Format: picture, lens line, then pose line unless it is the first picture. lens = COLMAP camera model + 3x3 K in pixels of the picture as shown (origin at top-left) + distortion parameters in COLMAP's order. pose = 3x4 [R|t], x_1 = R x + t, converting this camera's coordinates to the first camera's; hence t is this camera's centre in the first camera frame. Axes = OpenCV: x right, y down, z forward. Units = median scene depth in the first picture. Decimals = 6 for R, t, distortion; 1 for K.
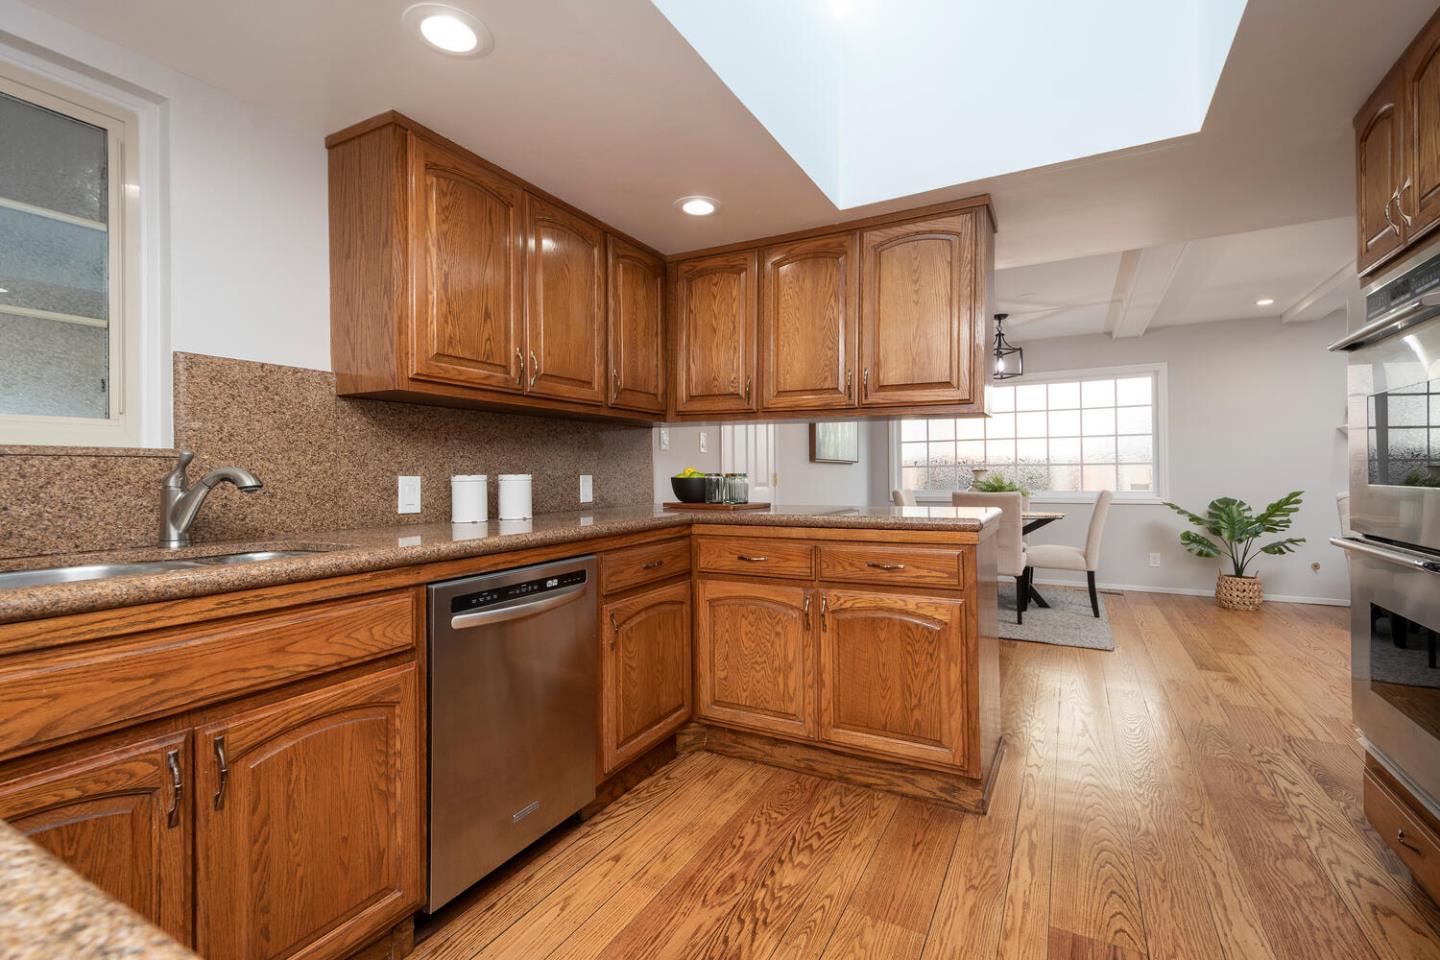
lens RADIAL K [[648.0, 0, 716.1], [0, 648.0, 468.7], [0, 0, 1]] dist [0.013247, -0.001005]
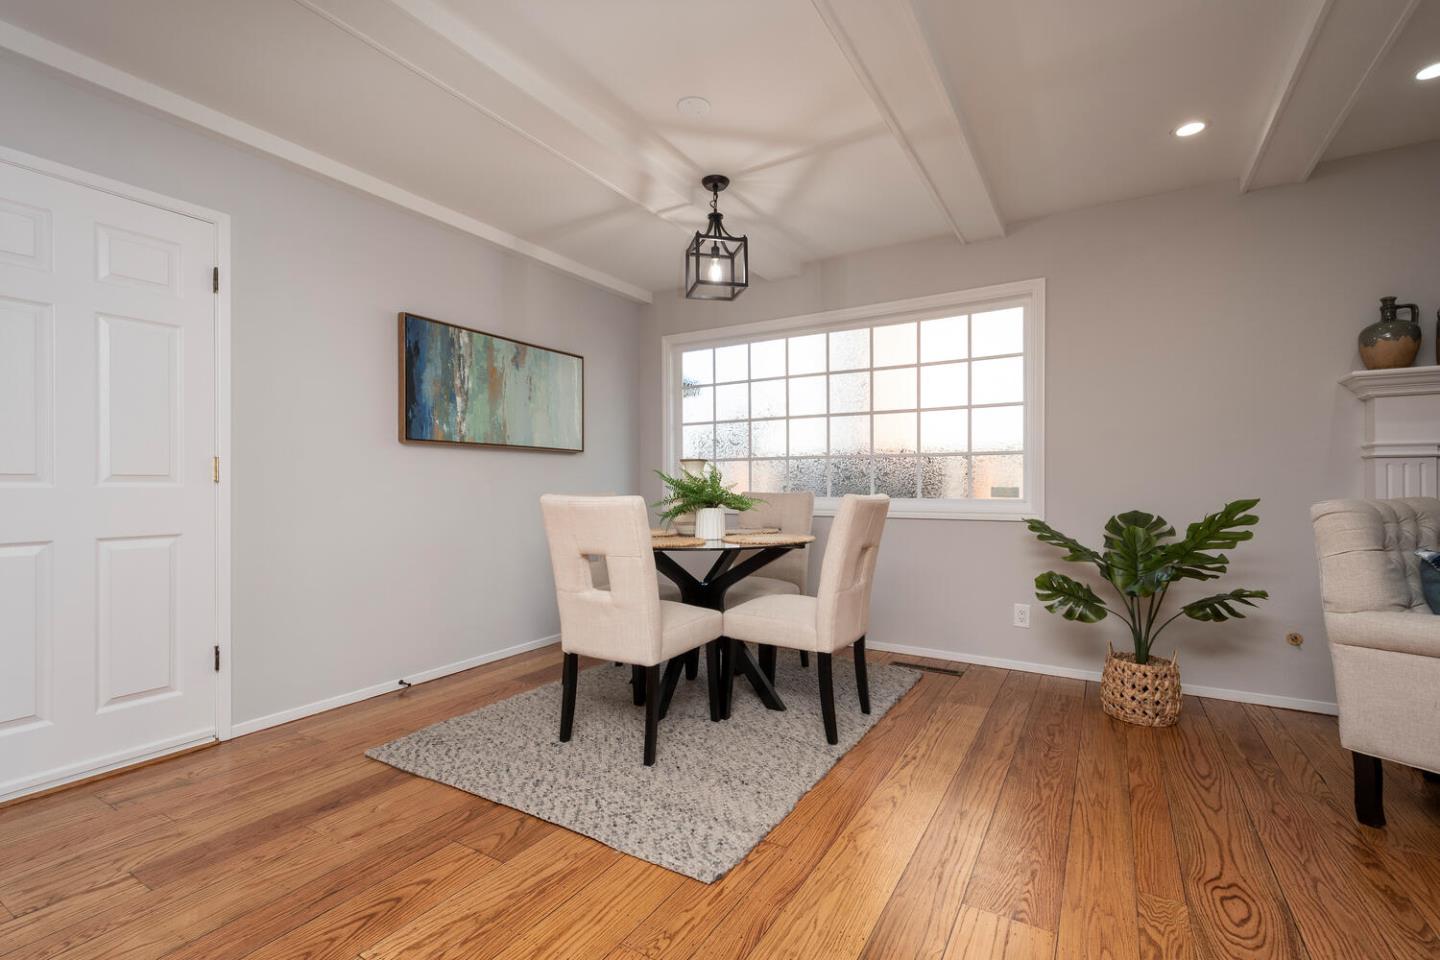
lens RADIAL K [[648.0, 0, 714.0], [0, 648.0, 483.6], [0, 0, 1]] dist [0.013247, -0.001005]
pose [[0.998853, 0.008661, -0.047088, 0.499080], [-0.008421, 0.999951, 0.005299, 0.022895], [0.047132, -0.004896, 0.998877, 0.474621]]
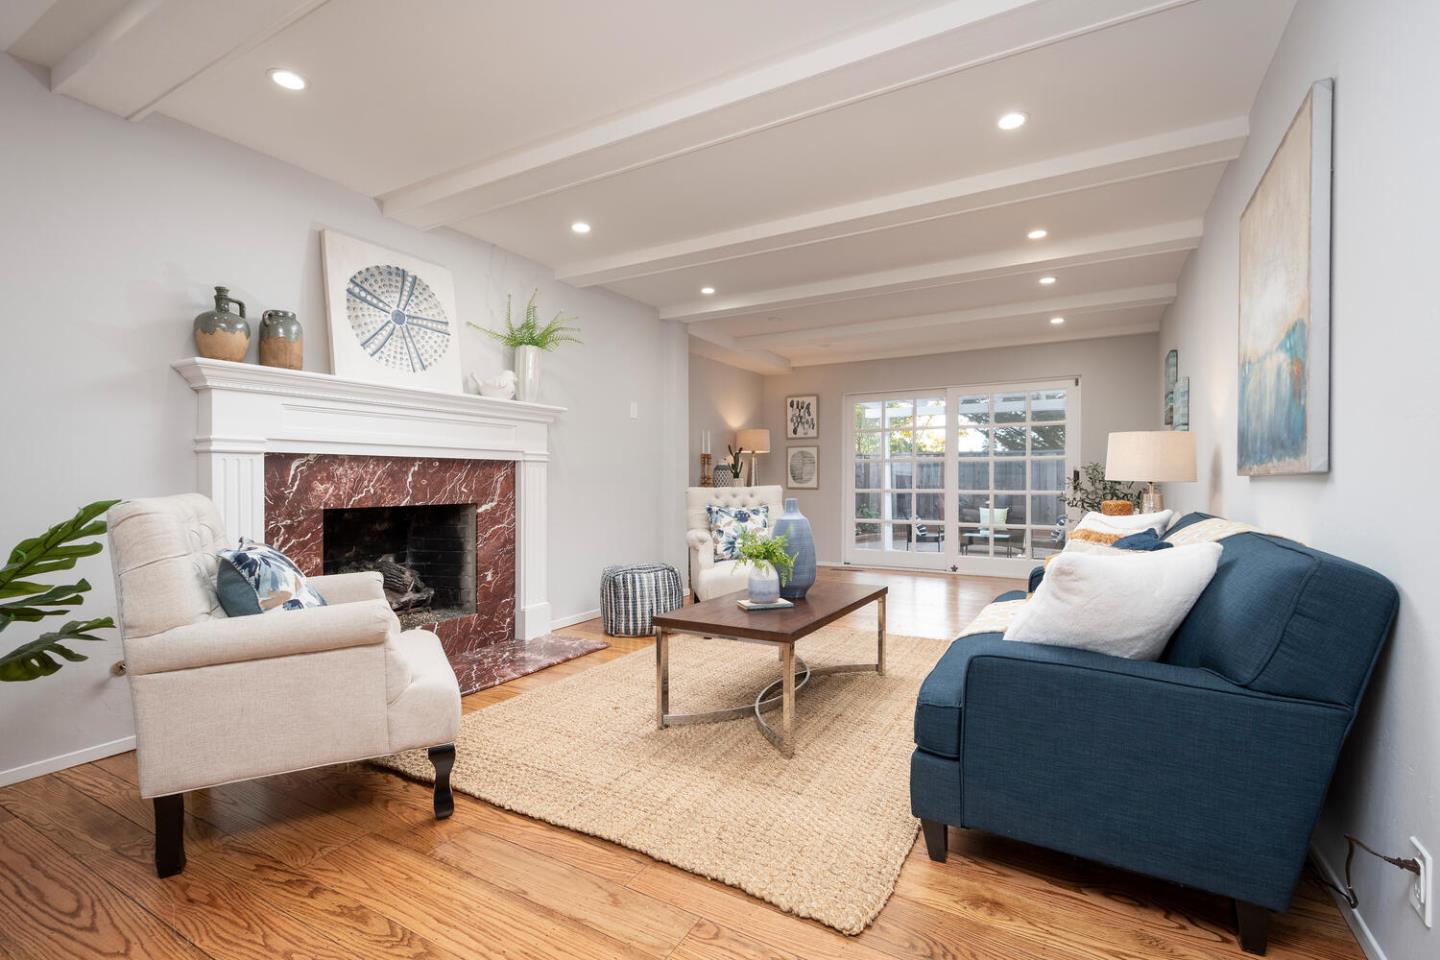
lens RADIAL K [[648.0, 0, 714.3], [0, 648.0, 480.2], [0, 0, 1]] dist [0.013247, -0.001005]
pose [[0.019473, 0.007654, 0.999781, 0.513110], [-0.008569, 0.999935, -0.007488, 0.022116], [-0.999774, -0.008421, 0.019537, 0.634592]]
